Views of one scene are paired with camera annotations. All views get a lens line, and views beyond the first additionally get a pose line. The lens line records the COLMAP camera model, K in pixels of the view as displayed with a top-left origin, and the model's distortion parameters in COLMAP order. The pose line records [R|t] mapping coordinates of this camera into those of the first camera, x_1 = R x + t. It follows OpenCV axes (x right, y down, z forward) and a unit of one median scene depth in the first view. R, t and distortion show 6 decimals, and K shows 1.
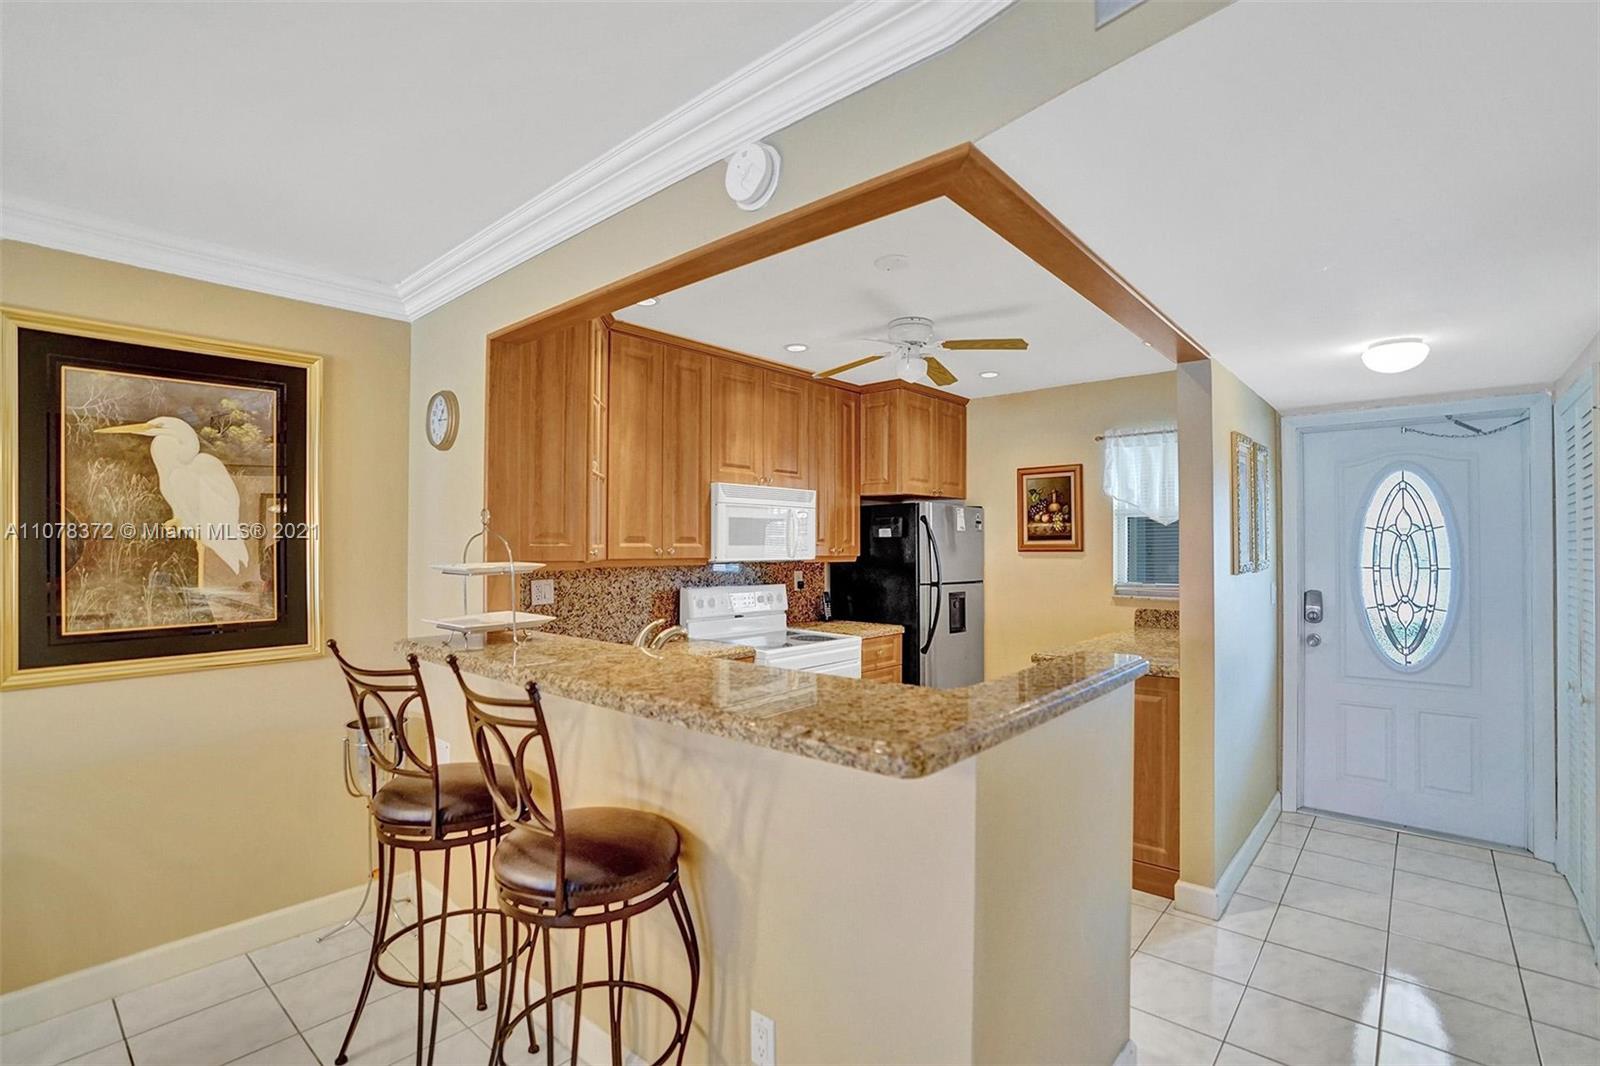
lens RADIAL K [[754.0, 0, 796.7], [0, 754.0, 530.1], [0, 0, 1]] dist [-0.038547, 0.006427]
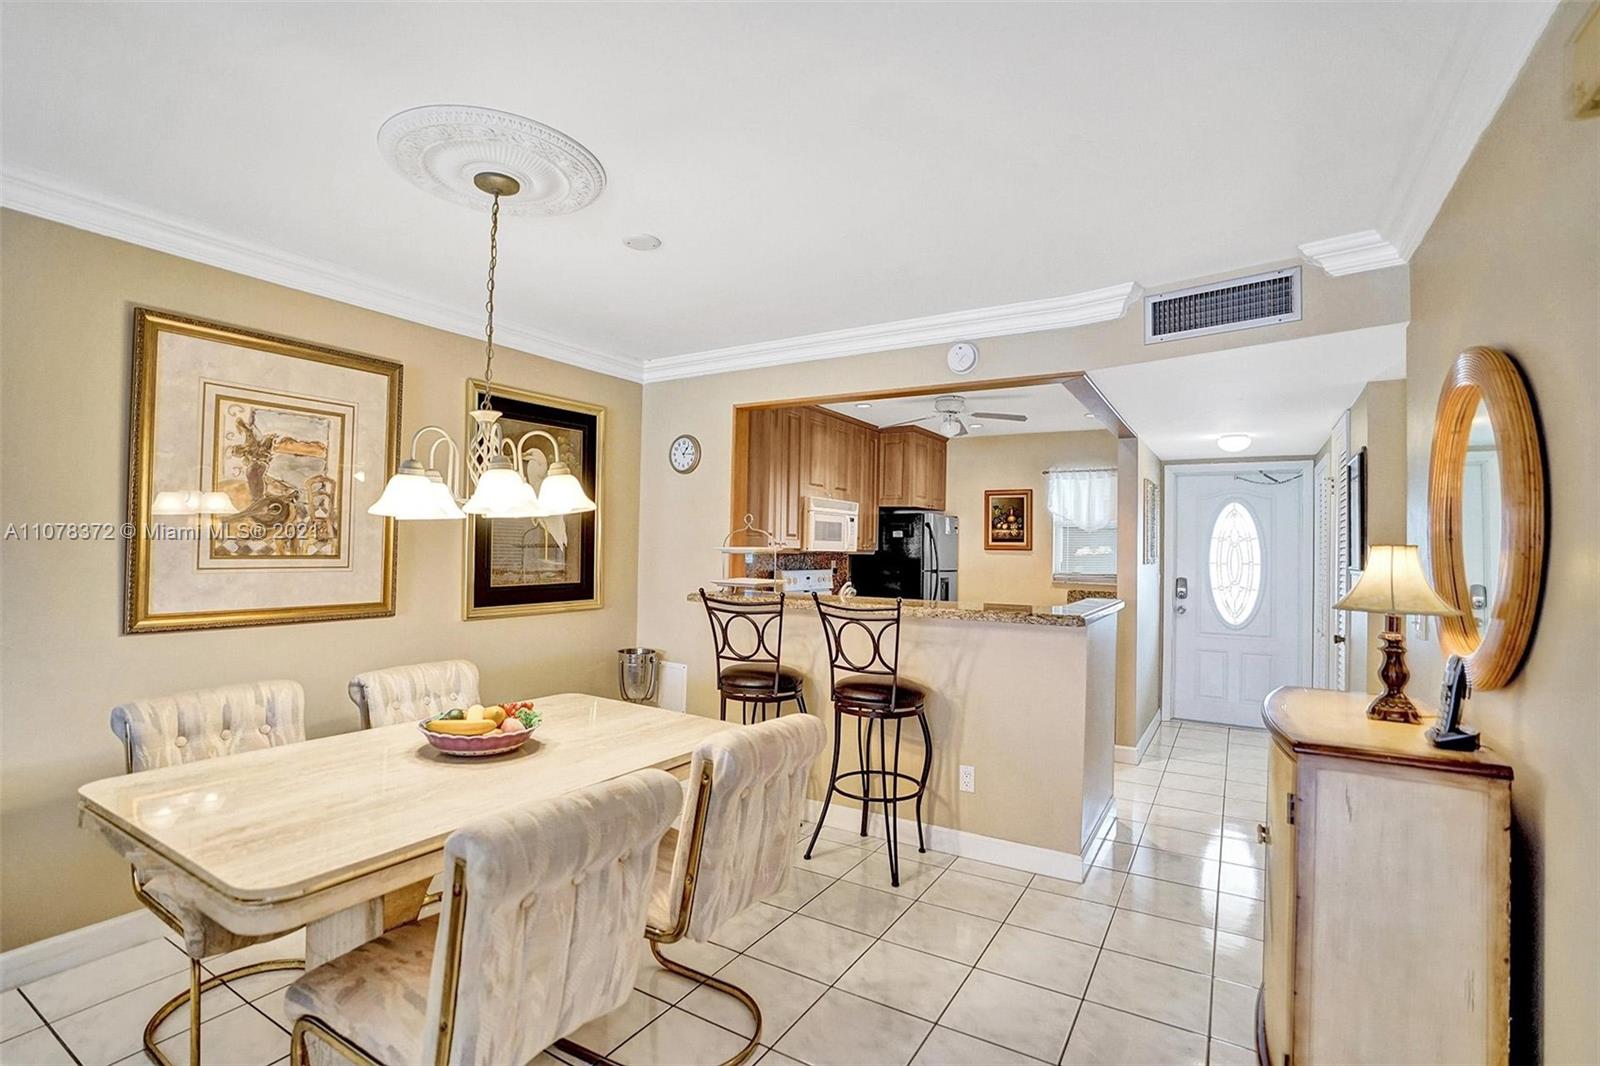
lens RADIAL K [[754.0, 0, 794.7], [0, 754.0, 511.4], [0, 0, 1]] dist [-0.038547, 0.006427]
pose [[0.985537, 0.029034, 0.166954, -0.343513], [-0.024795, 0.999316, -0.027419, 0.005297], [-0.167636, 0.022883, 0.985583, -0.383827]]
